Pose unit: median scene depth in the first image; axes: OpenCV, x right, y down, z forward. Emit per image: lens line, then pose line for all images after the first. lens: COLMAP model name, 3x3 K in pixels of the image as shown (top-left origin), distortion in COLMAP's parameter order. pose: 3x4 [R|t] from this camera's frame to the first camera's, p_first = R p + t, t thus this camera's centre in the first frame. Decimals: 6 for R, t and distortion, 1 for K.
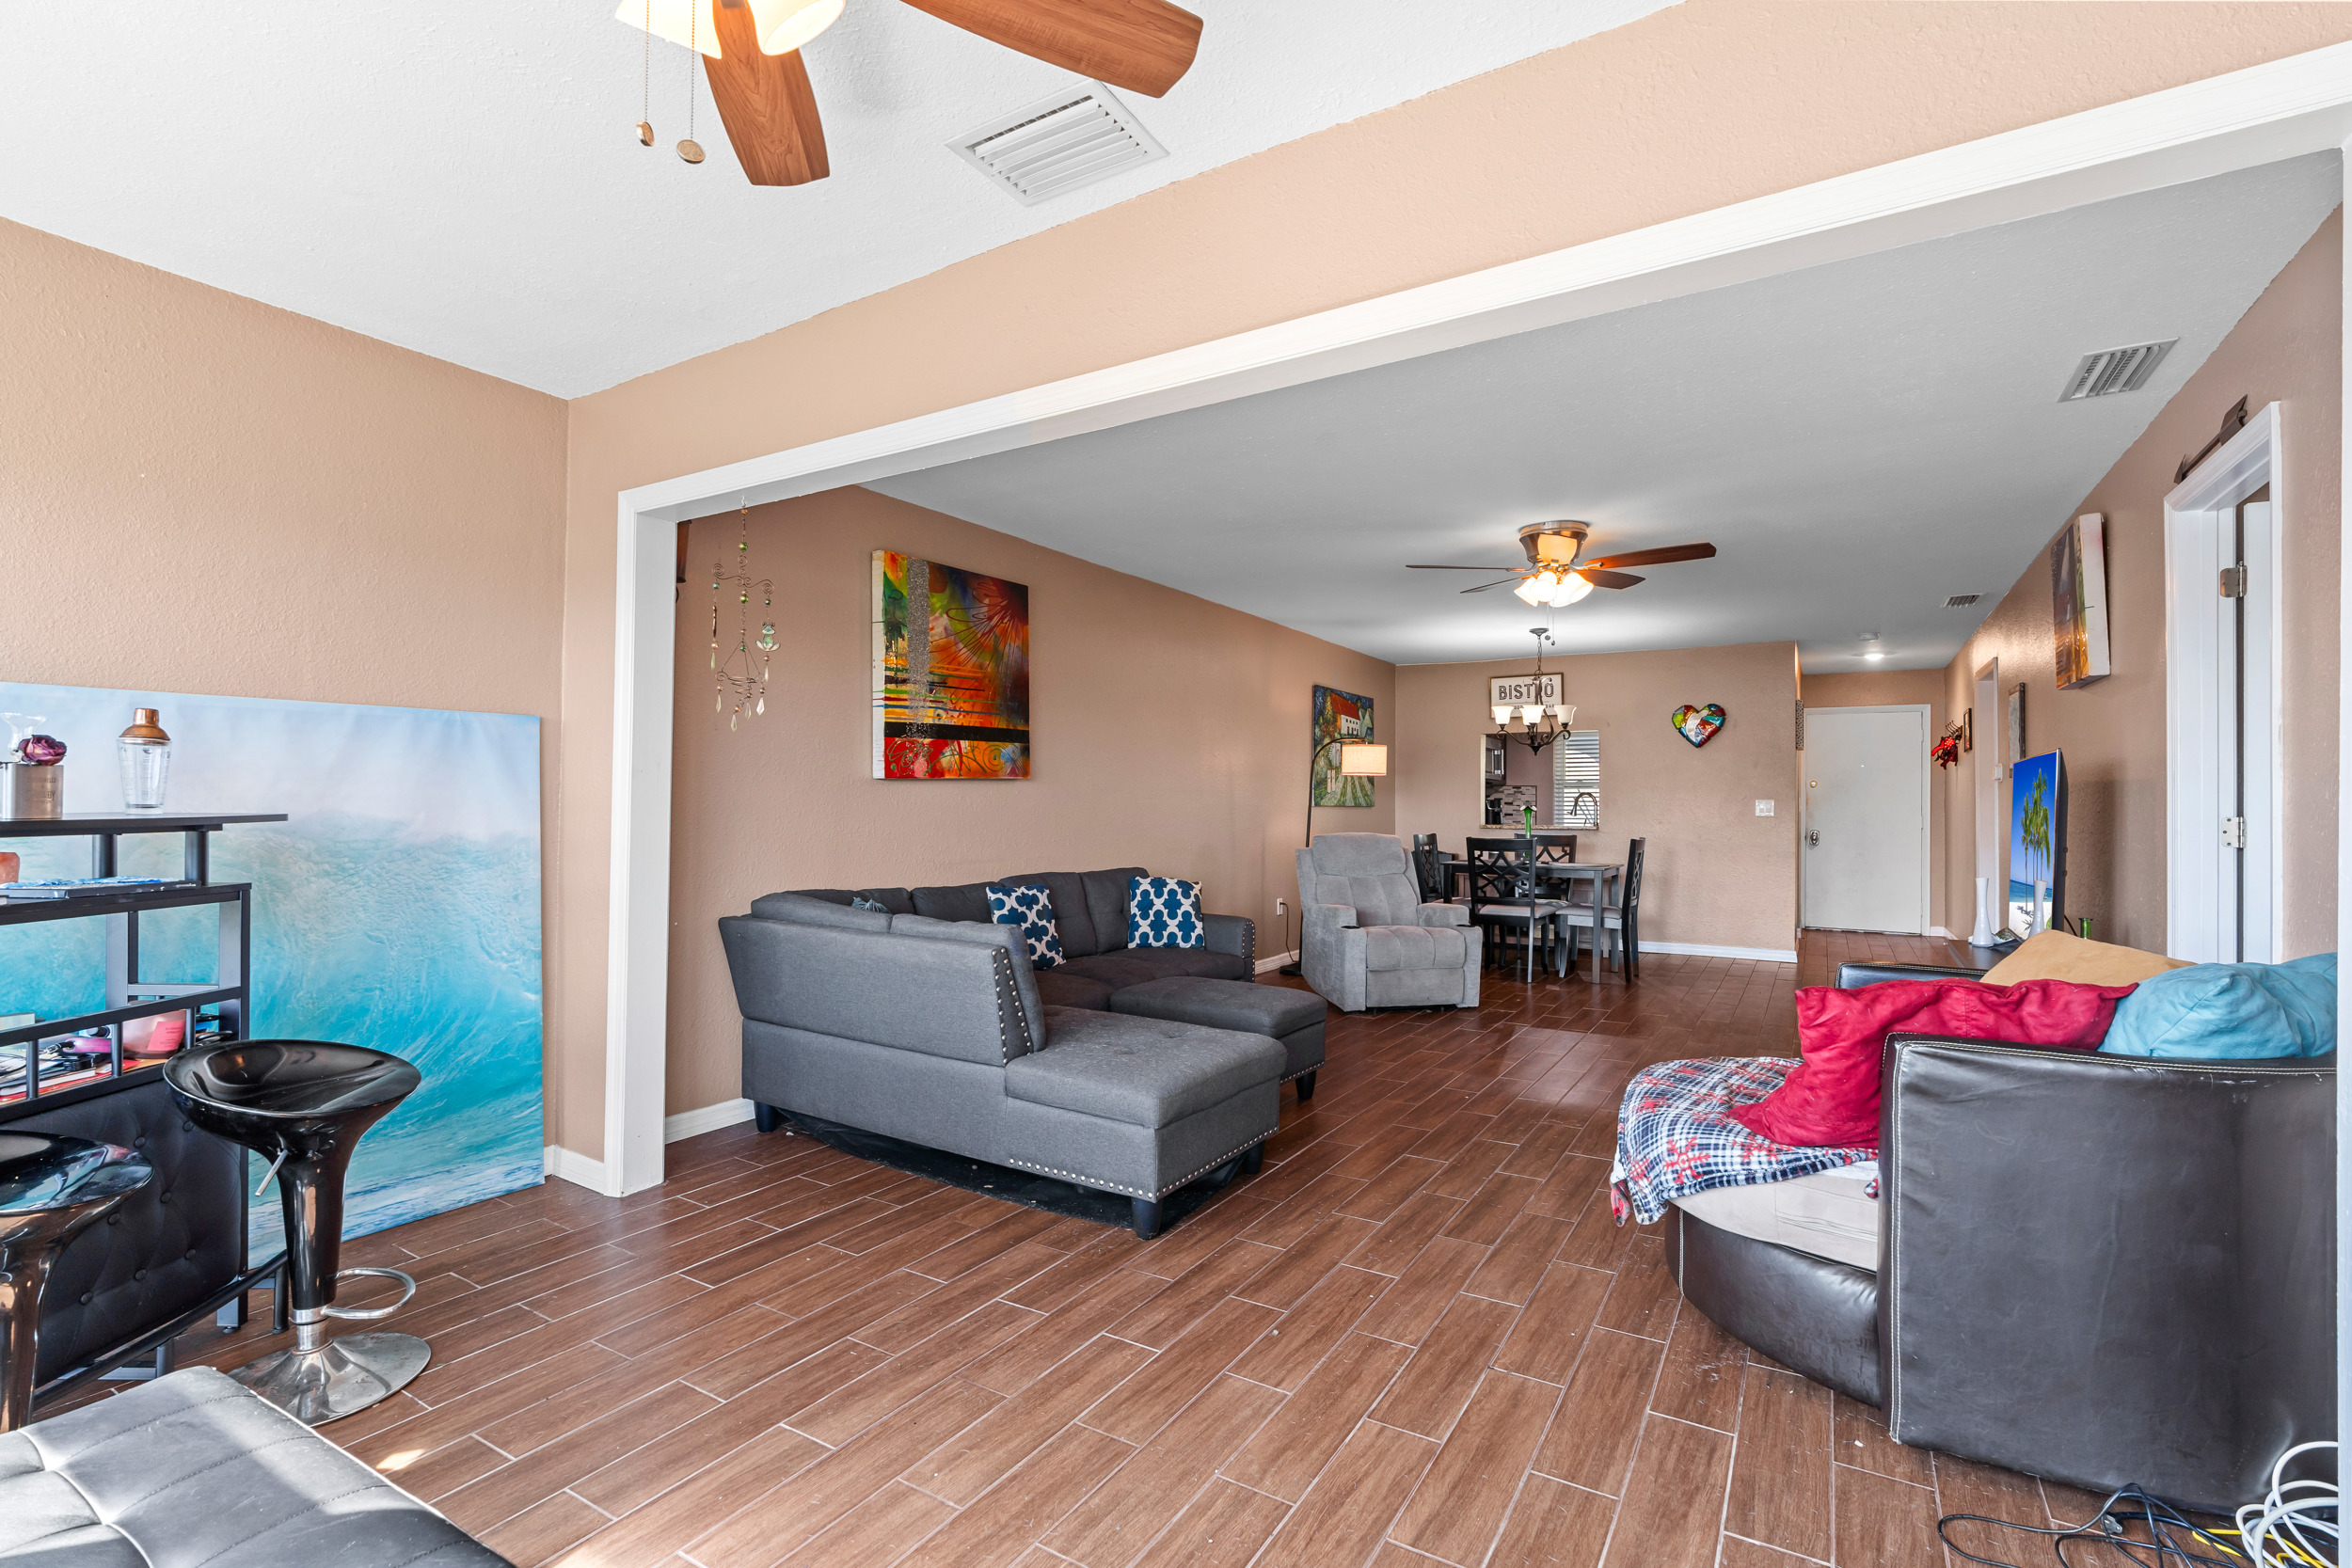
lens RADIAL K [[1065.7, 0, 1179.8], [0, 1065.7, 790.8], [0, 0, 1]] dist [-0.011321, 0.003113]
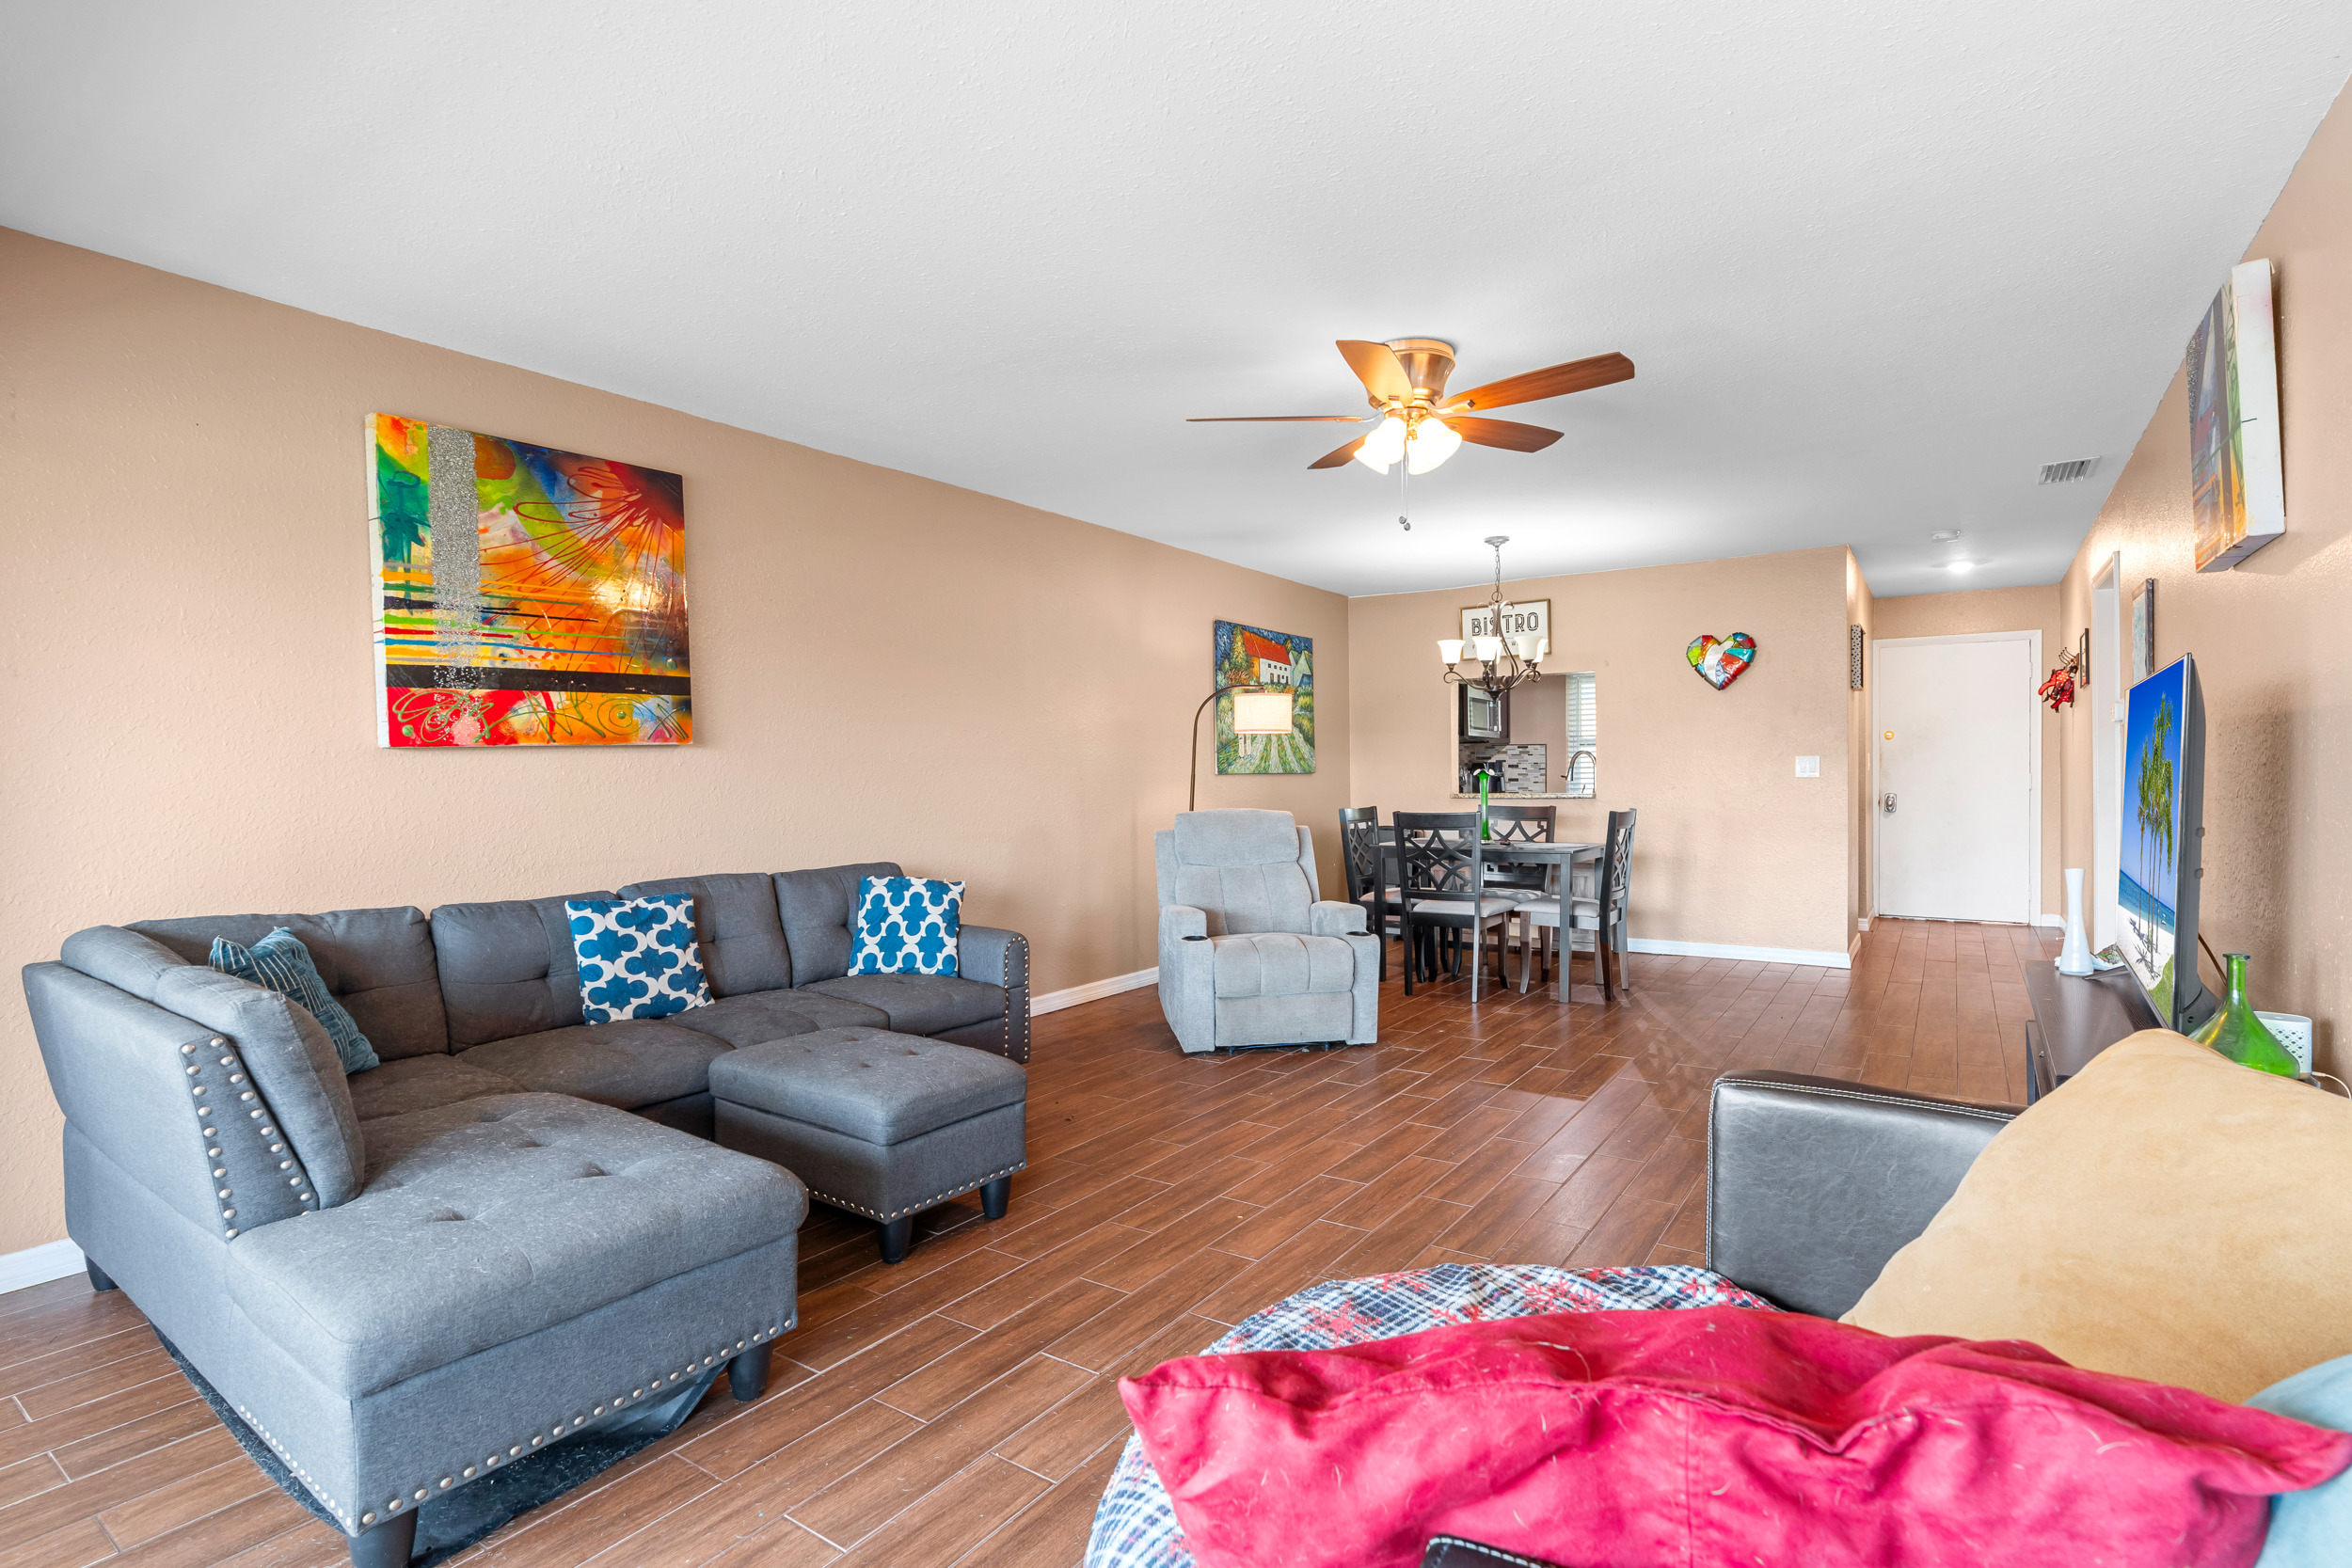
lens RADIAL K [[1127.2, 0, 1177.6], [0, 1127.2, 784.7], [0, 0, 1]] dist [-0.010934, 0.005938]
pose [[0.998084, -0.016182, -0.059721, 0.335485], [0.017580, 0.999582, 0.022970, 0.006072], [0.059324, -0.023976, 0.997951, 0.377359]]
